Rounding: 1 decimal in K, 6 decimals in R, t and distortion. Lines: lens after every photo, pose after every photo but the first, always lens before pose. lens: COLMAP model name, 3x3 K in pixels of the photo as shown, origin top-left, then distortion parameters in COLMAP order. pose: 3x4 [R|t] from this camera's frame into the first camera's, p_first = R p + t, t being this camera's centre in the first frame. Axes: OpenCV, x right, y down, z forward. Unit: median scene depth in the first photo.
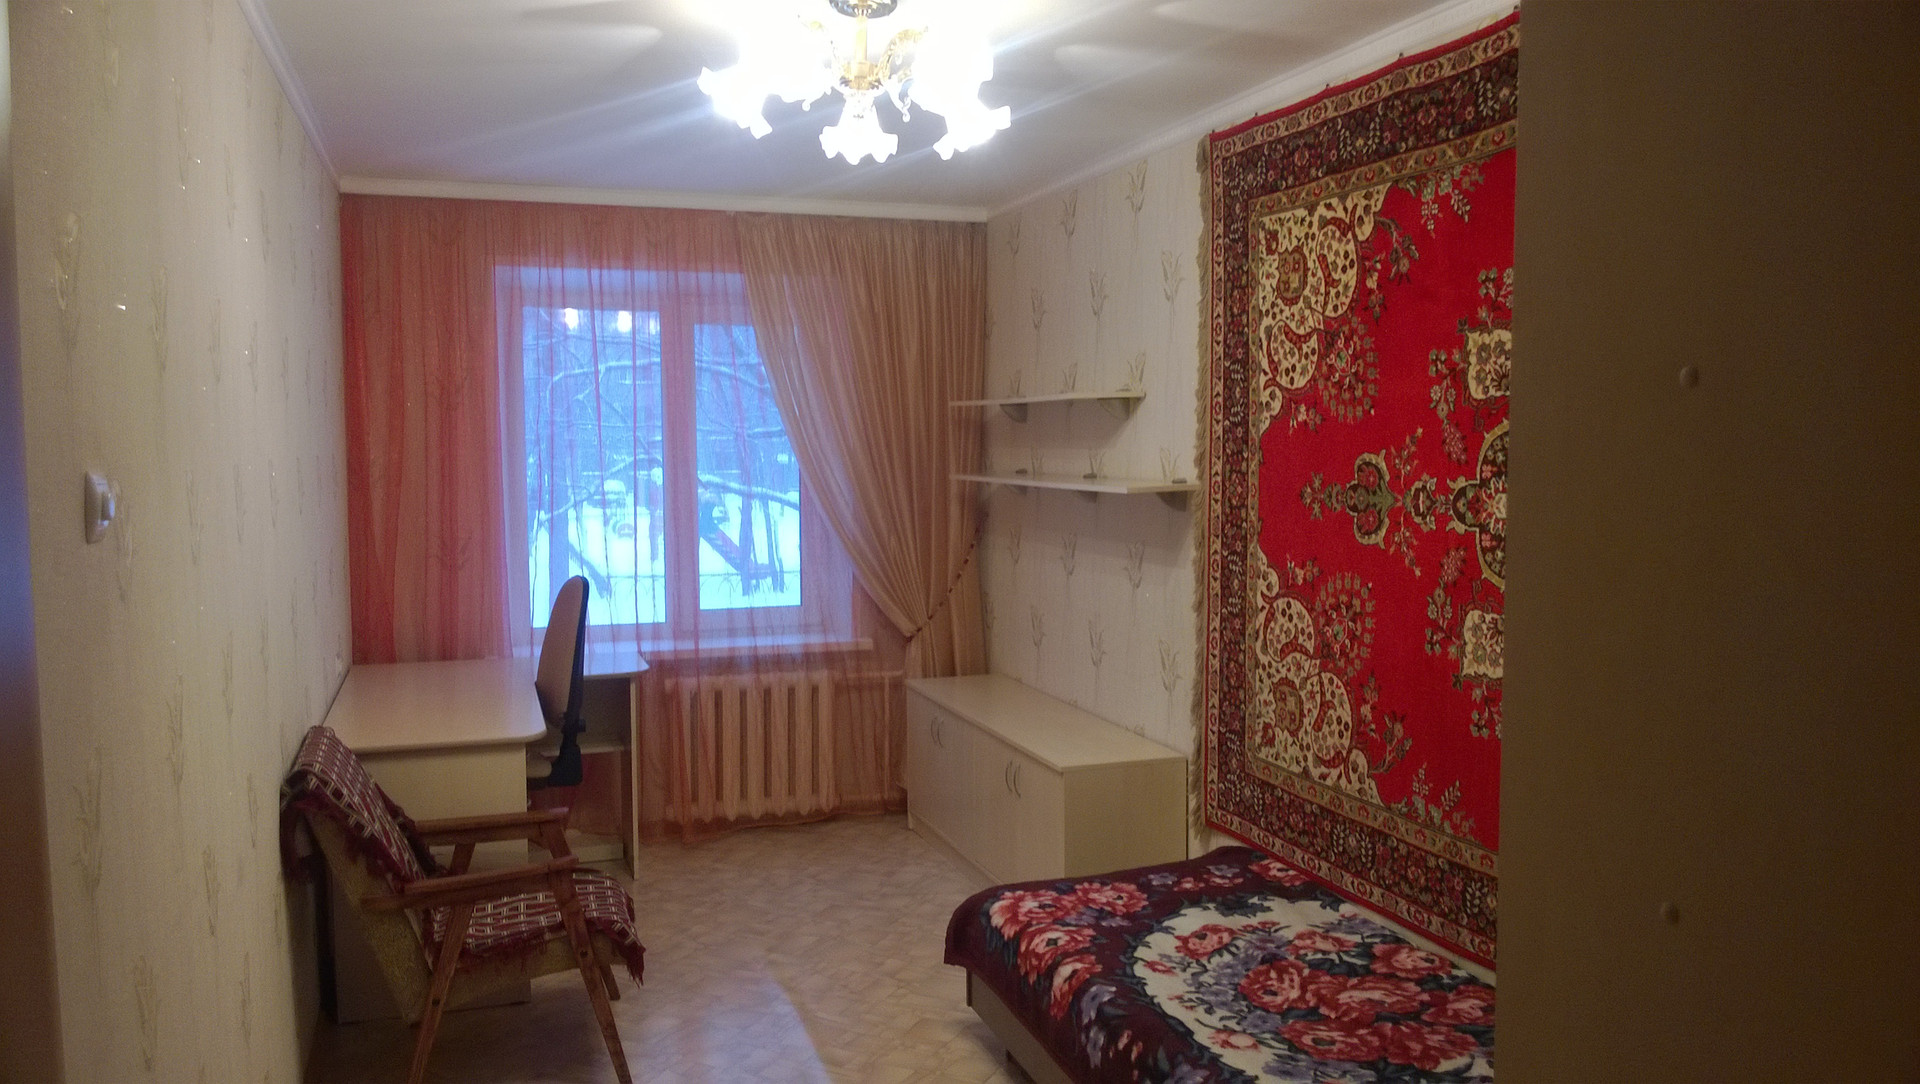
lens RADIAL K [[1459.0, 0, 963.8], [0, 1459.0, 539.4], [0, 0, 1]] dist [0.046263, -0.107304]
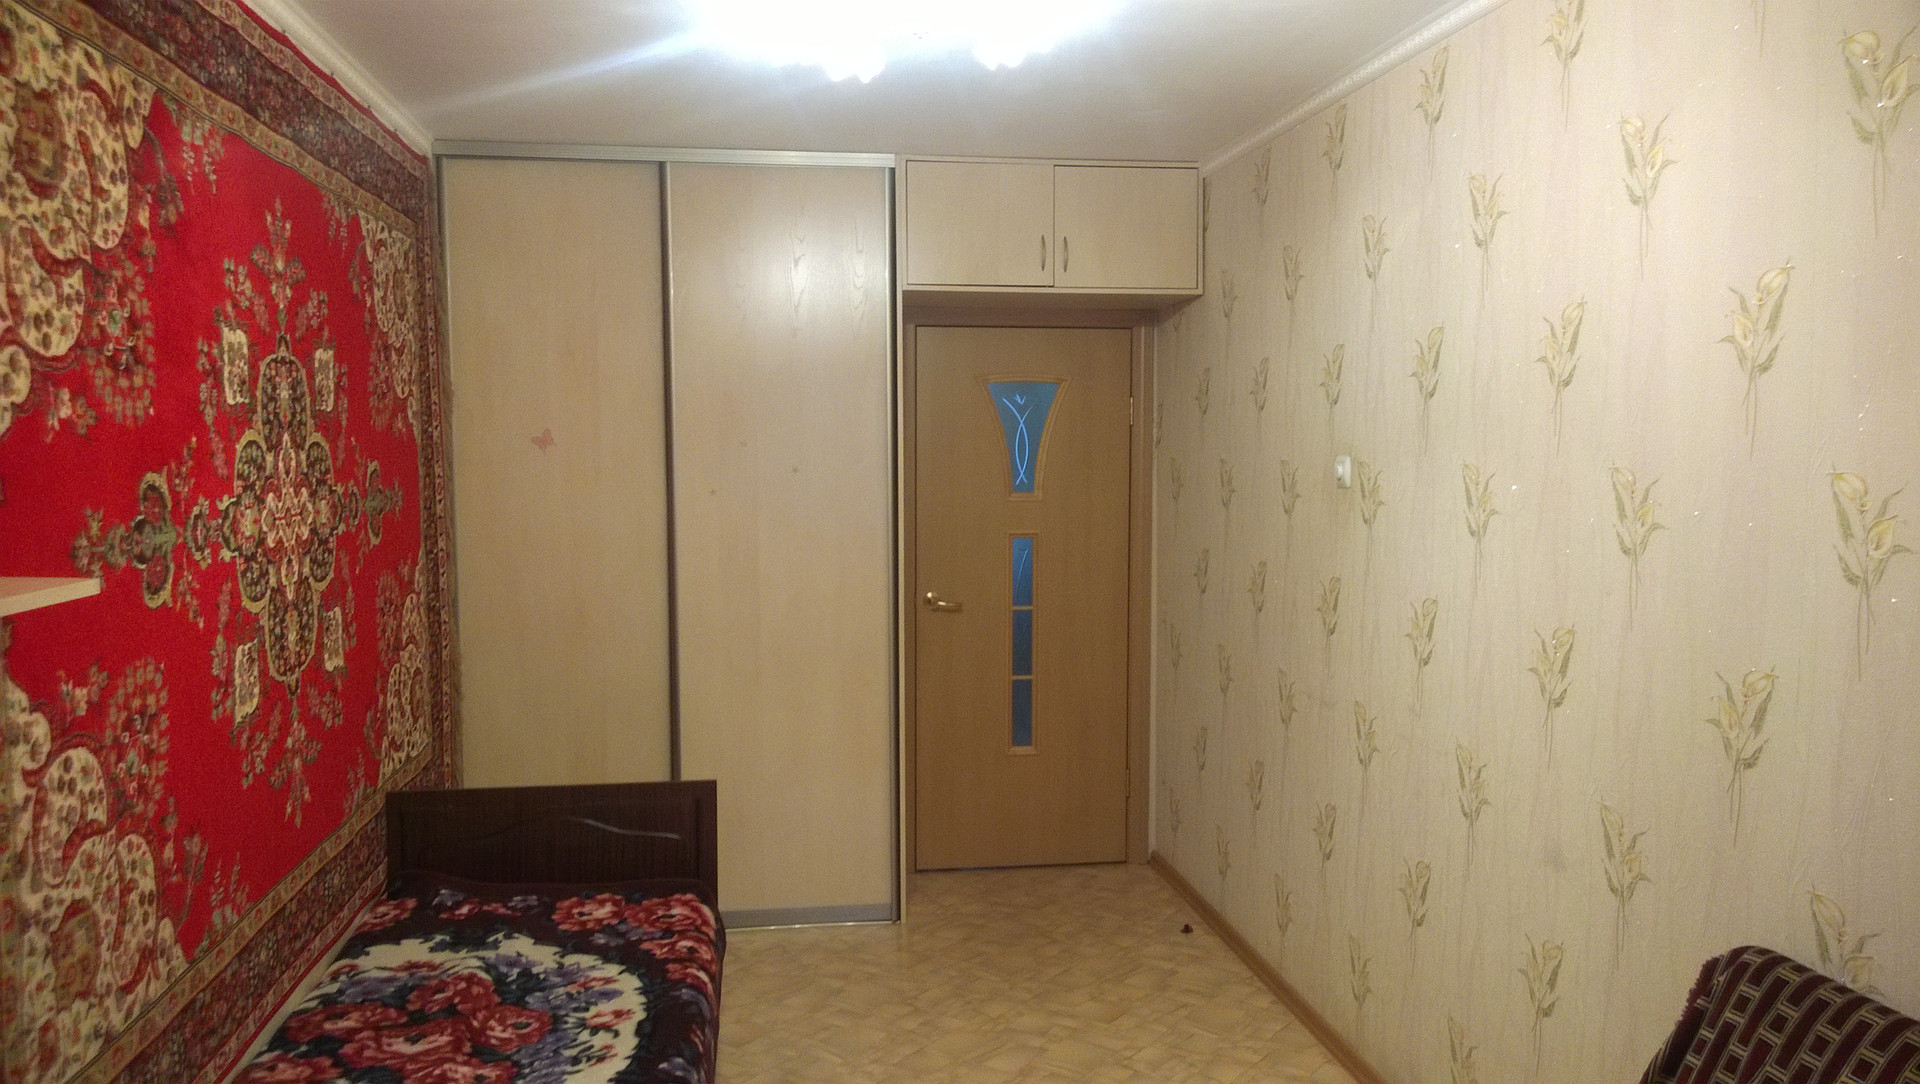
lens RADIAL K [[1459.0, 0, 961.3], [0, 1459.0, 546.1], [0, 0, 1]] dist [0.046263, -0.107304]
pose [[-0.981791, -0.005210, 0.189895, -0.210774], [0.020907, 0.990588, 0.135272, -0.105640], [-0.188812, 0.136779, -0.972441, 1.548560]]
